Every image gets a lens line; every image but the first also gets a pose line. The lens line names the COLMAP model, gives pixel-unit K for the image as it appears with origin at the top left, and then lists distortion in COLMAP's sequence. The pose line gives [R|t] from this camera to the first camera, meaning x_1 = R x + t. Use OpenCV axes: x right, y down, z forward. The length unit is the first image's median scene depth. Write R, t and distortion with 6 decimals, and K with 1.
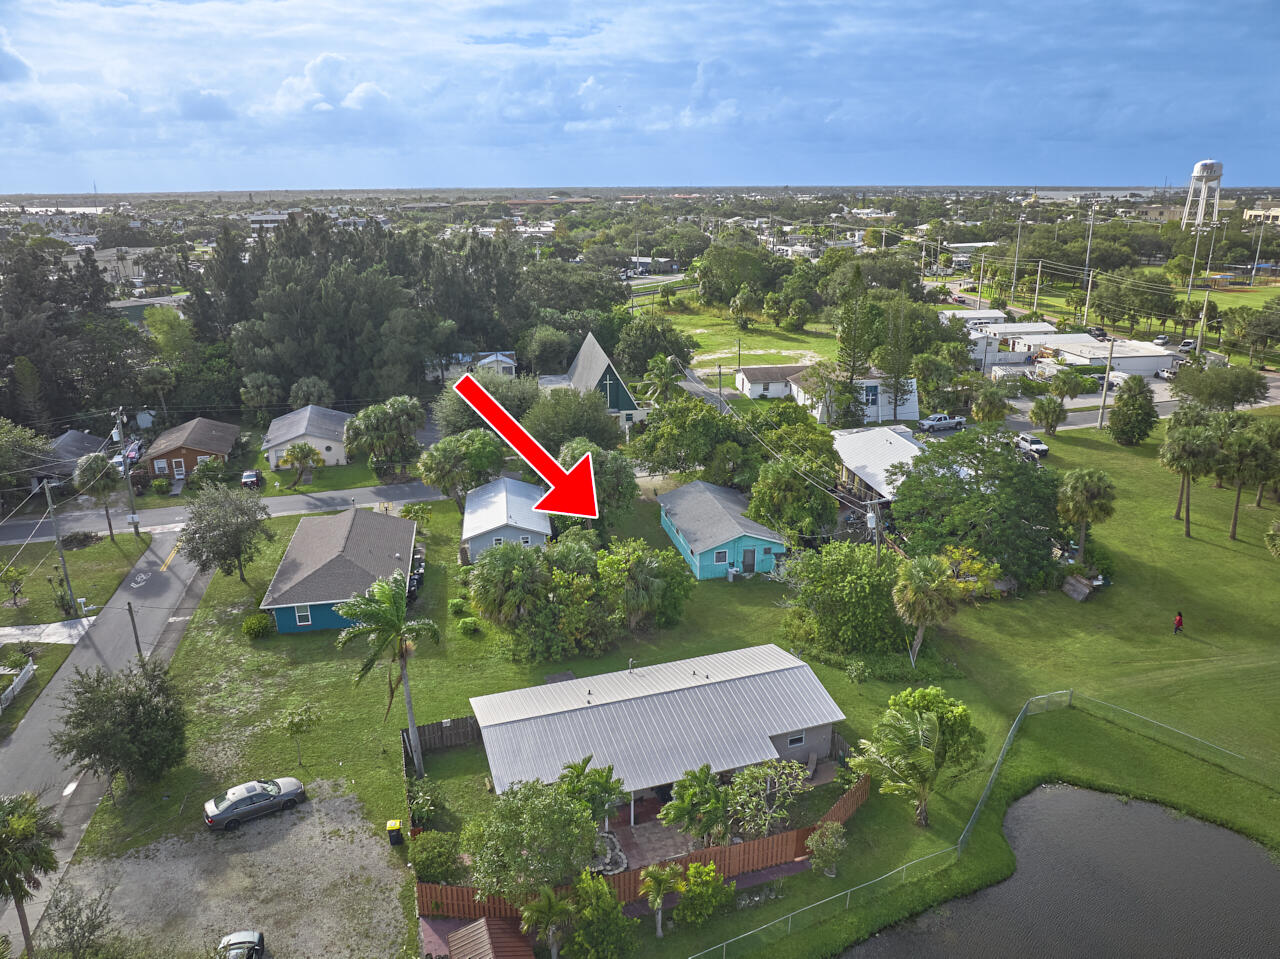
lens RADIAL K [[891.0, 0, 639.0], [0, 891.0, 480.6], [0, 0, 1]] dist [0.002082, -0.000130]
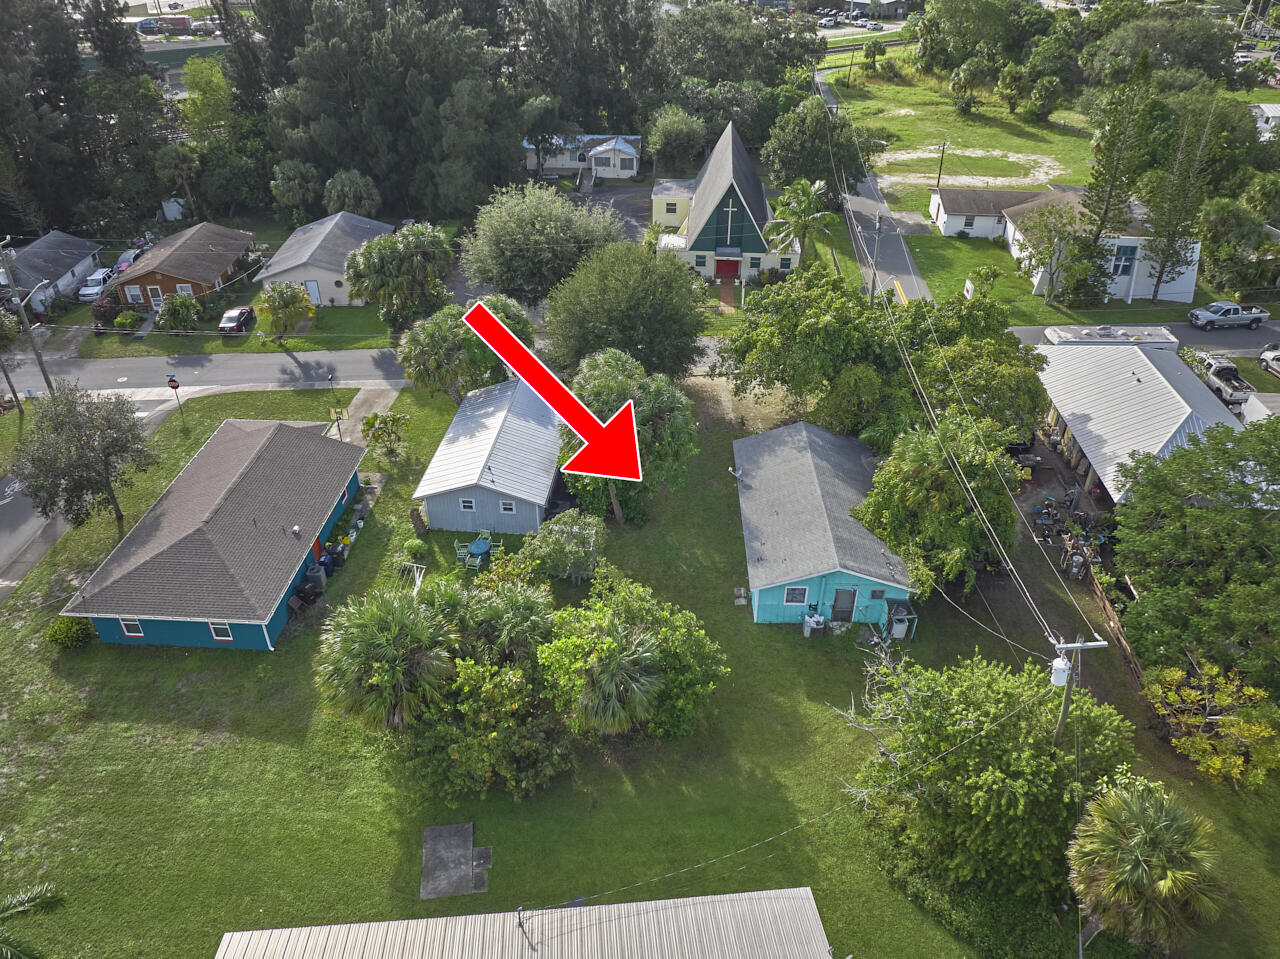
lens RADIAL K [[908.9, 0, 639.3], [0, 908.9, 477.4], [0, 0, 1]] dist [-0.033178, 0.016580]
pose [[0.973306, 0.135681, -0.185111, 0.052663], [-0.083890, 0.961051, 0.263333, -0.083710], [0.213630, -0.240774, 0.946779, 0.238079]]
